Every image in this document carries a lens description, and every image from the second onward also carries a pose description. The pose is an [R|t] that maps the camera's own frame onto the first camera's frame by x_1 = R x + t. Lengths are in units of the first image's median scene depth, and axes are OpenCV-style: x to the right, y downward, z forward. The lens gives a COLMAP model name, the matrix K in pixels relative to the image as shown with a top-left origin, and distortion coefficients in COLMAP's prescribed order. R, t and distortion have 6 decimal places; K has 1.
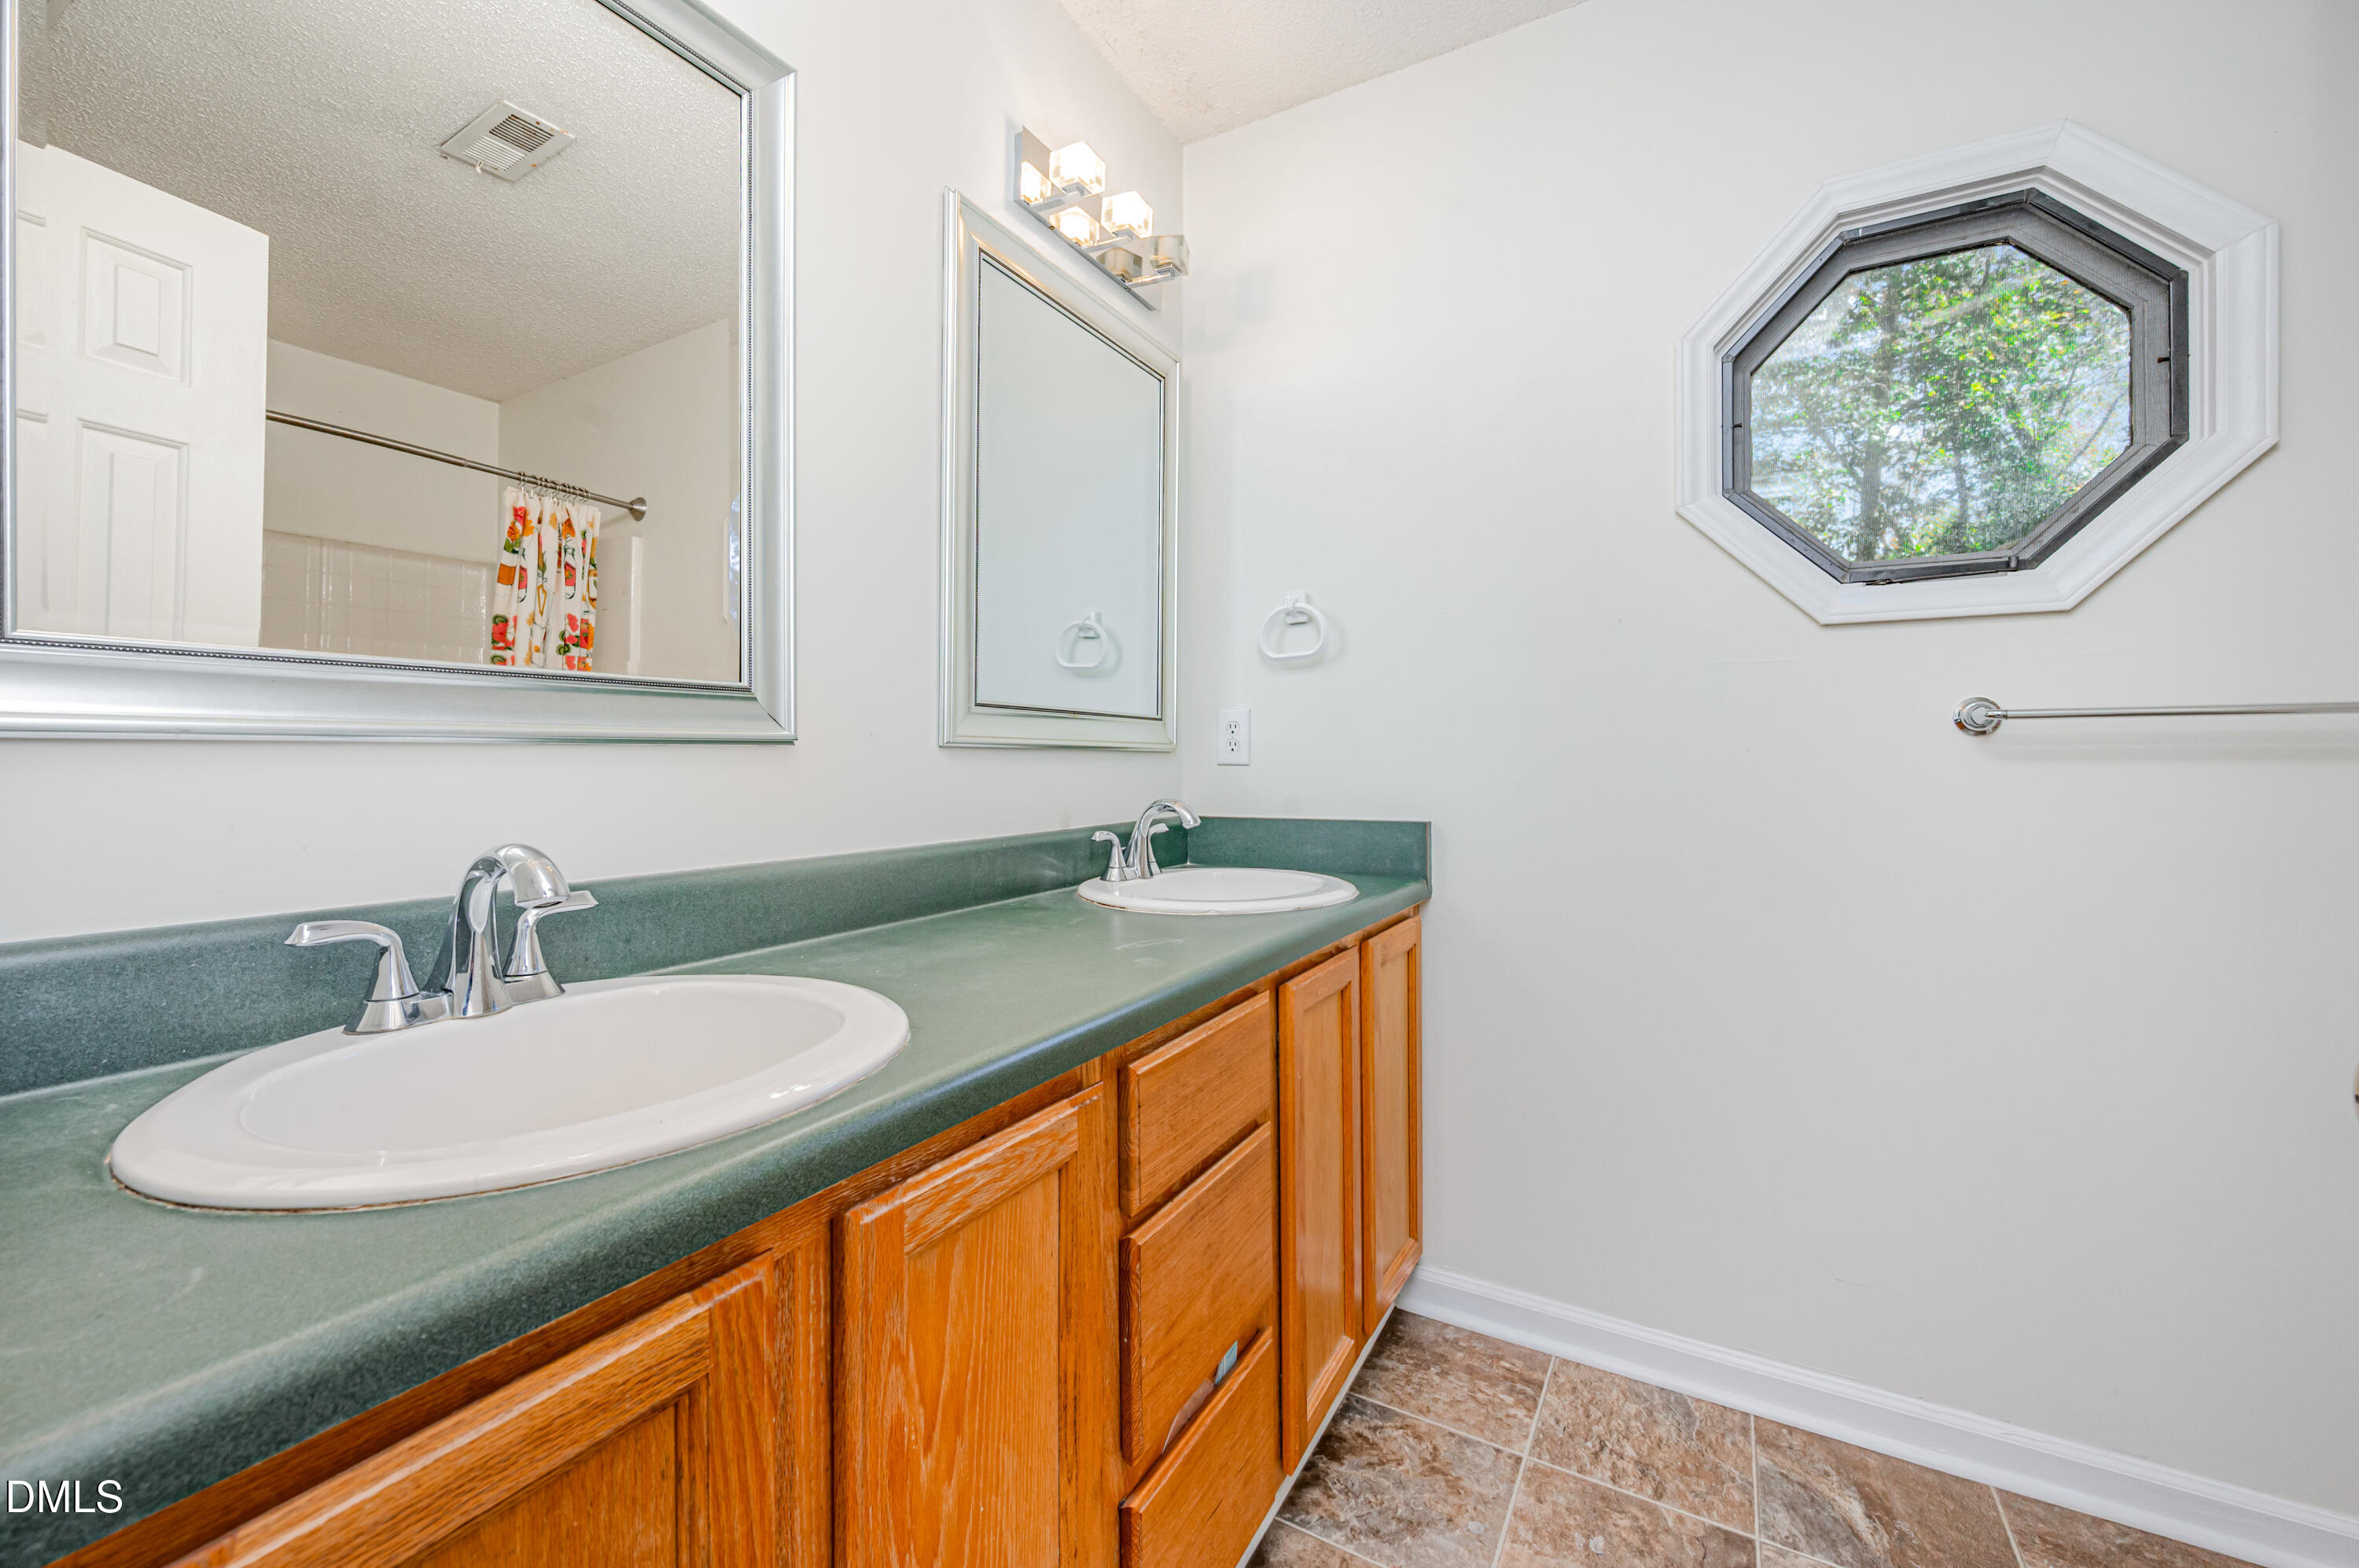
lens RADIAL K [[942.5, 0, 1156.4], [0, 942.5, 779.4], [0, 0, 1]] dist [0.000951, 0.000140]
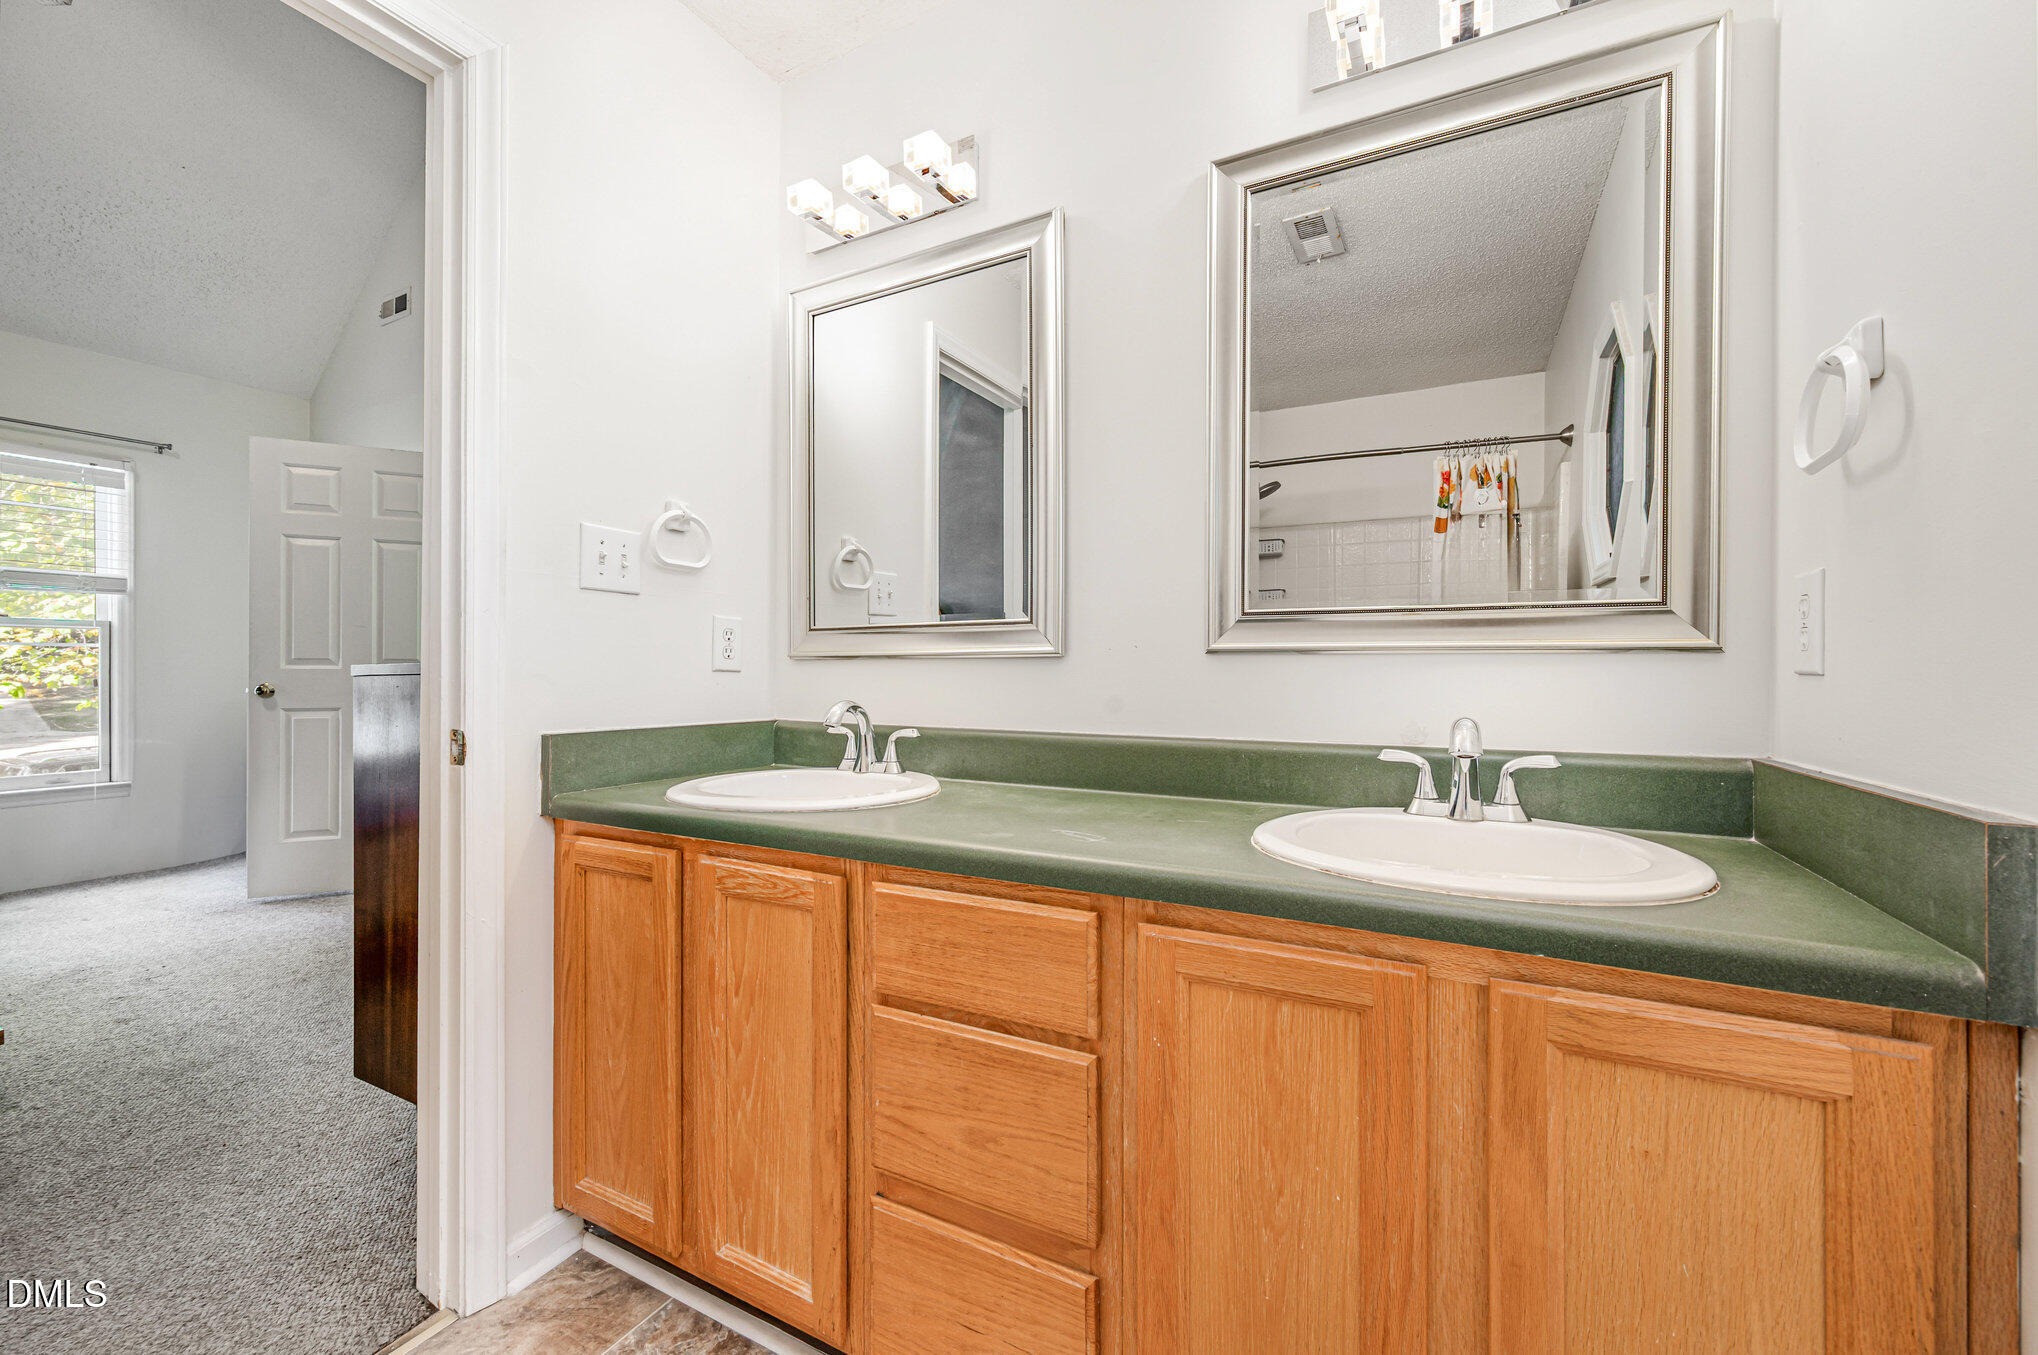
lens RADIAL K [[814.2, 0, 999.0], [0, 814.2, 673.5], [0, 0, 1]] dist [0.000951, 0.000140]
pose [[0.030354, 0.001991, -0.999537, 0.913980], [-0.023018, 0.999734, 0.001292, -0.011714], [0.999274, 0.022968, 0.030391, 0.871935]]
